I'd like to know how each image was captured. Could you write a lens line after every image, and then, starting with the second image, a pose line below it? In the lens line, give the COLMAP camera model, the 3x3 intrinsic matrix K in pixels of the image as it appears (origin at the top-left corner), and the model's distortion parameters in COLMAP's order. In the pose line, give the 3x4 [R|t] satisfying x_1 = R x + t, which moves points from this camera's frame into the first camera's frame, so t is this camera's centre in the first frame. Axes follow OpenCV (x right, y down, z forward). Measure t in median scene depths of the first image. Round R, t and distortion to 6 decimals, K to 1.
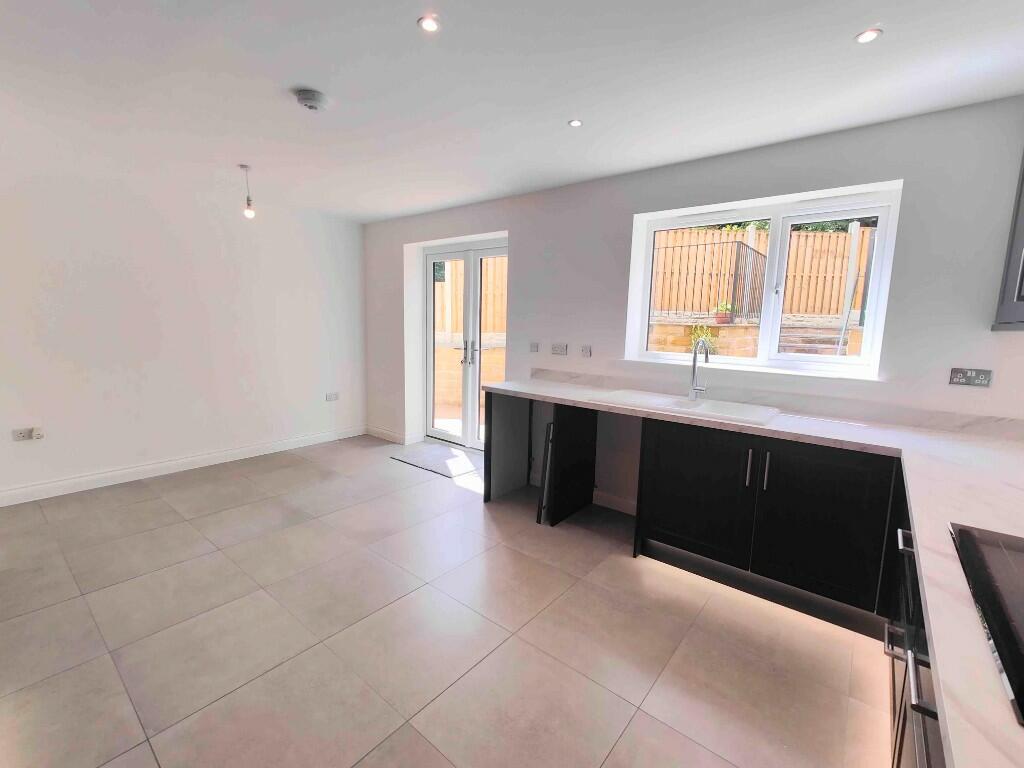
lens RADIAL K [[452.5, 0, 510.9], [0, 452.5, 381.8], [0, 0, 1]] dist [0.010358, -0.000117]
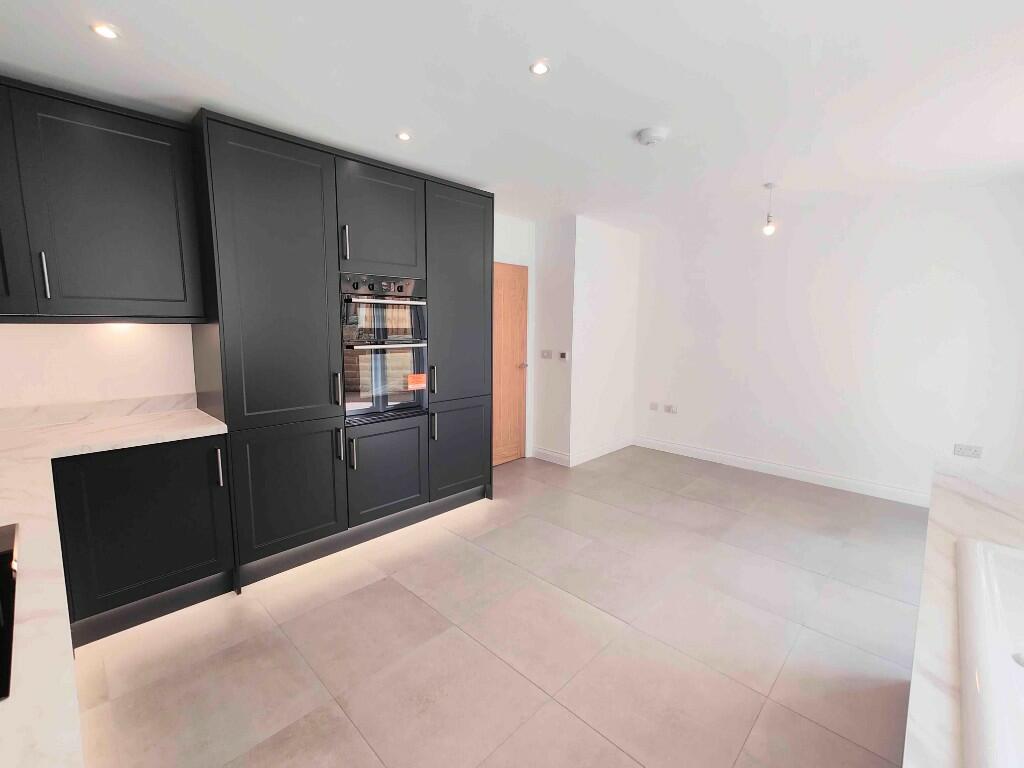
lens RADIAL K [[452.5, 0, 510.9], [0, 452.5, 381.8], [0, 0, 1]] dist [0.010358, -0.000117]
pose [[-0.074134, 0.105477, -0.991655, 0.497994], [-0.149936, 0.981909, 0.115649, -0.071140], [0.985912, 0.157258, -0.056978, 0.547798]]
